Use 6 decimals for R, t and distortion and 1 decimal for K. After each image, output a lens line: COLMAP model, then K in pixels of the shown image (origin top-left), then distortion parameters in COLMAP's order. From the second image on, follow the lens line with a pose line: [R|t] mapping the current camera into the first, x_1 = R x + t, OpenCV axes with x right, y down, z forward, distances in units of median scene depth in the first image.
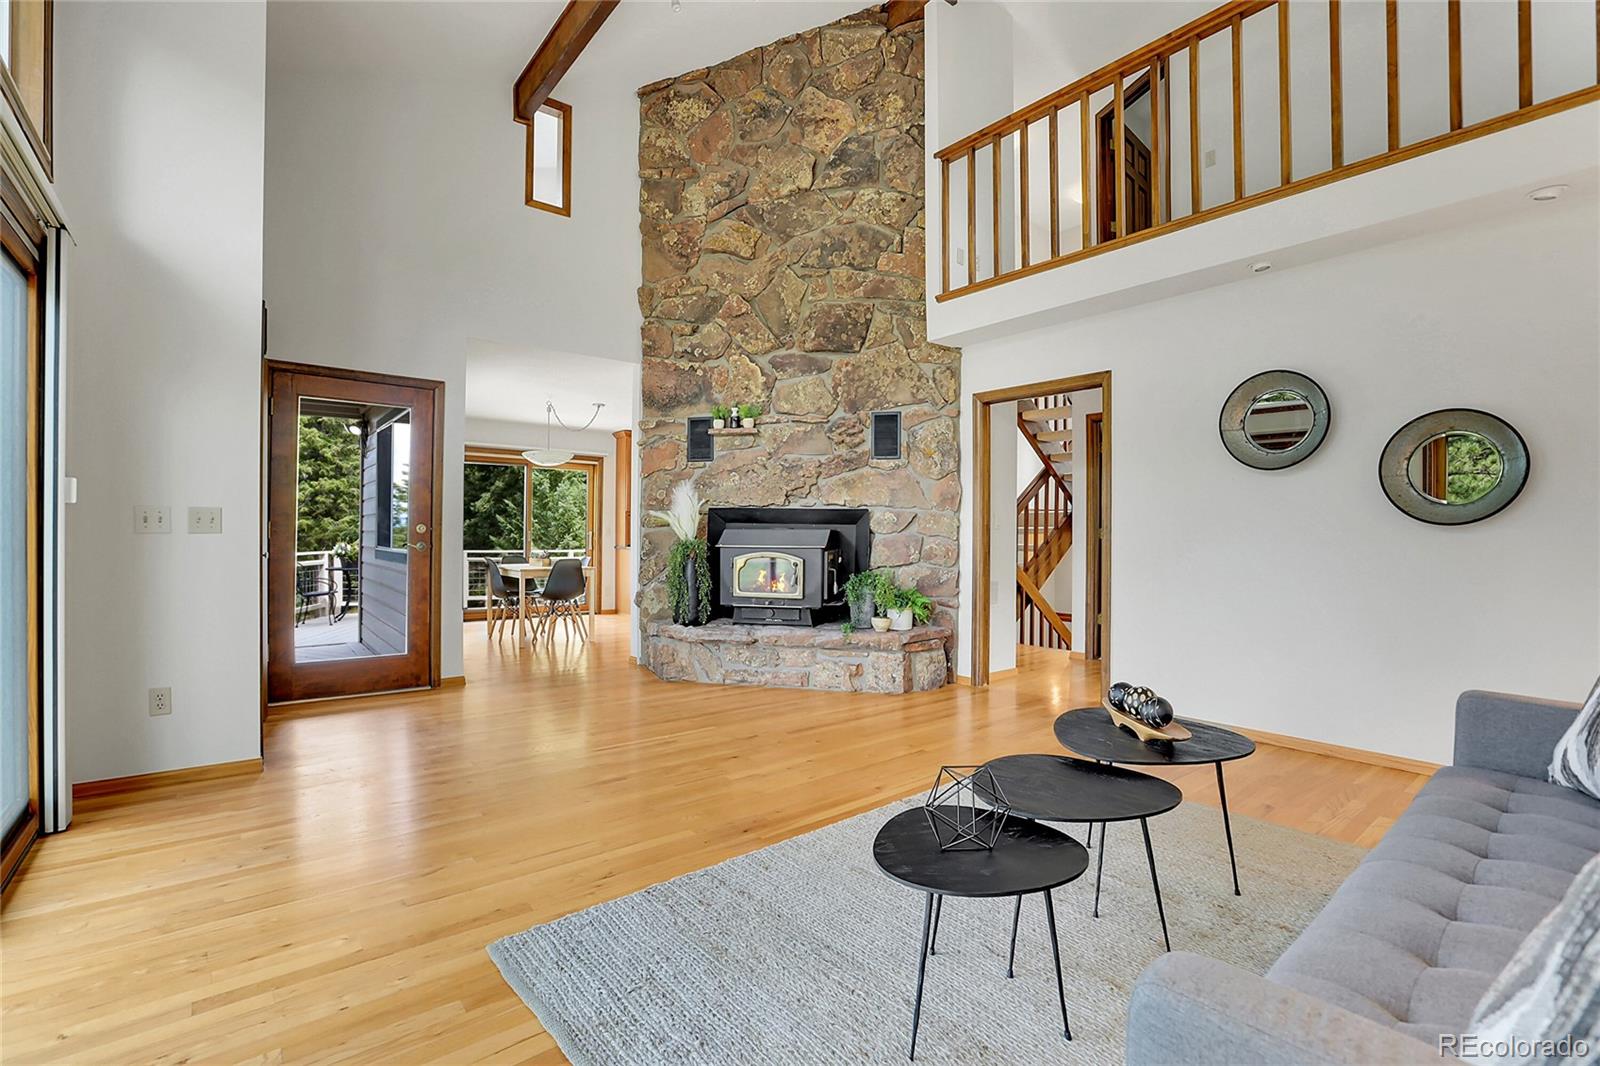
lens RADIAL K [[730.6, 0, 801.2], [0, 730.6, 531.4], [0, 0, 1]] dist [-0.049239, 0.018140]
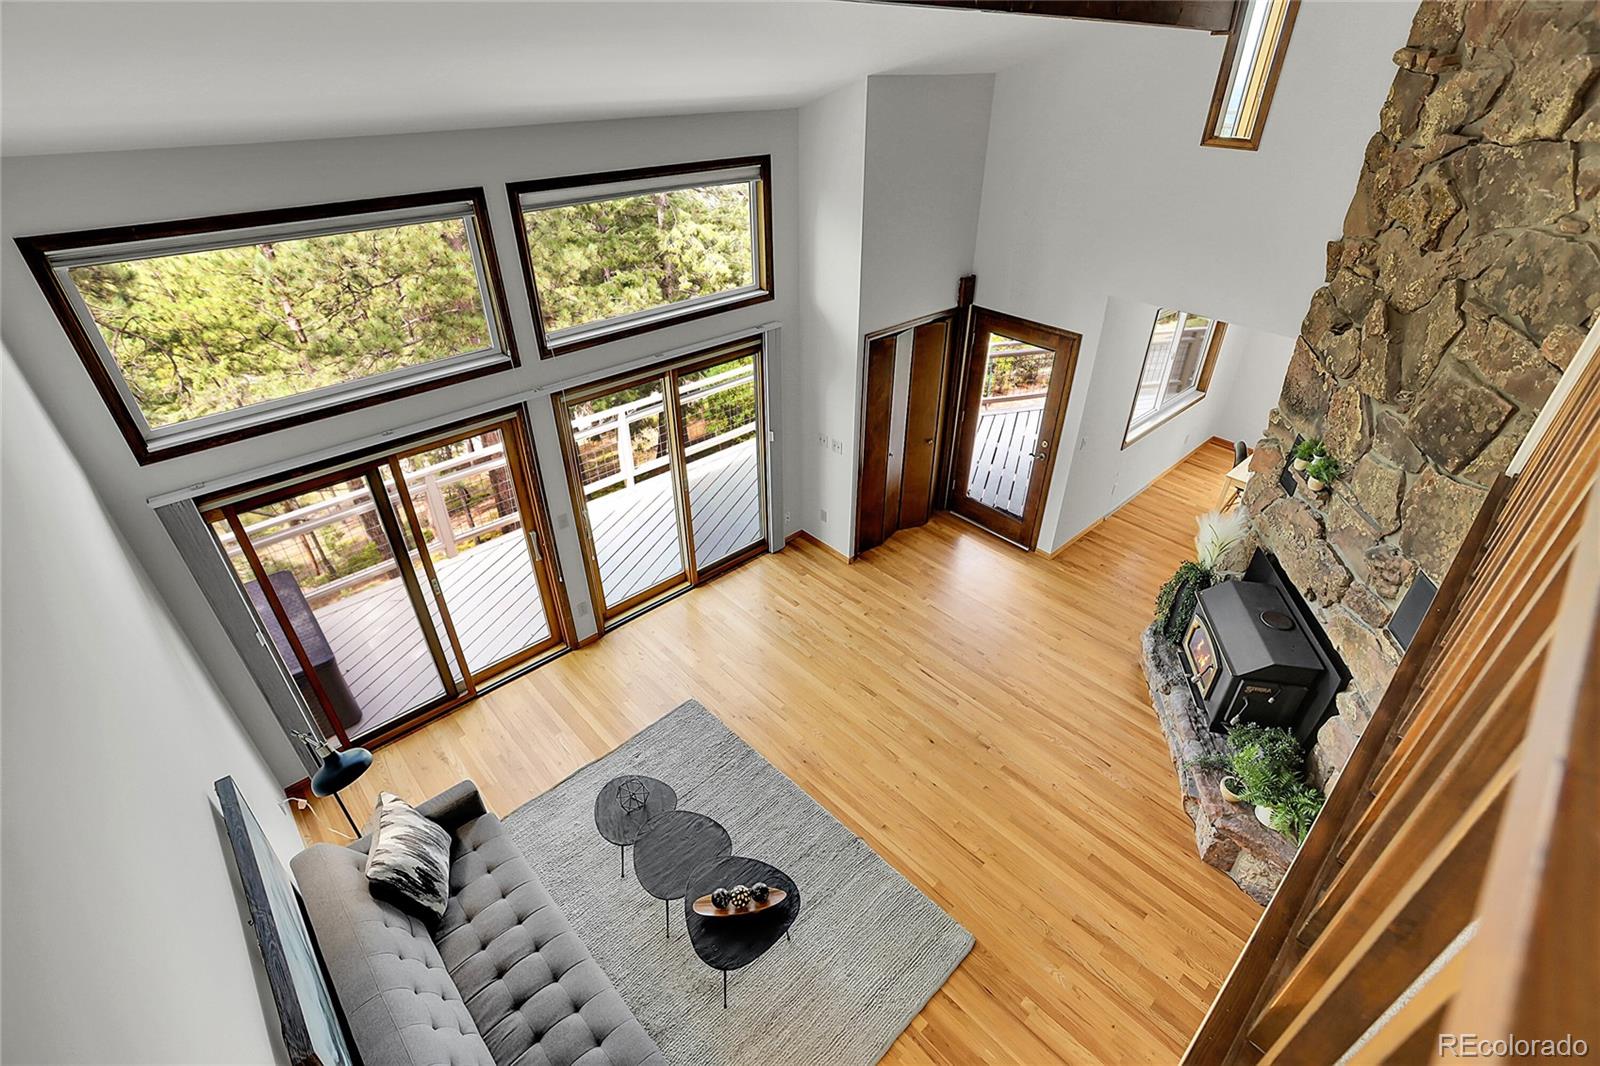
lens RADIAL K [[730.6, 0, 800.6], [0, 730.6, 539.8], [0, 0, 1]] dist [-0.049239, 0.018140]
pose [[0.068999, 0.552233, -0.830830, 0.551356], [-0.002673, 0.832914, 0.553396, -0.520191], [0.997613, -0.035963, 0.058947, 0.436808]]
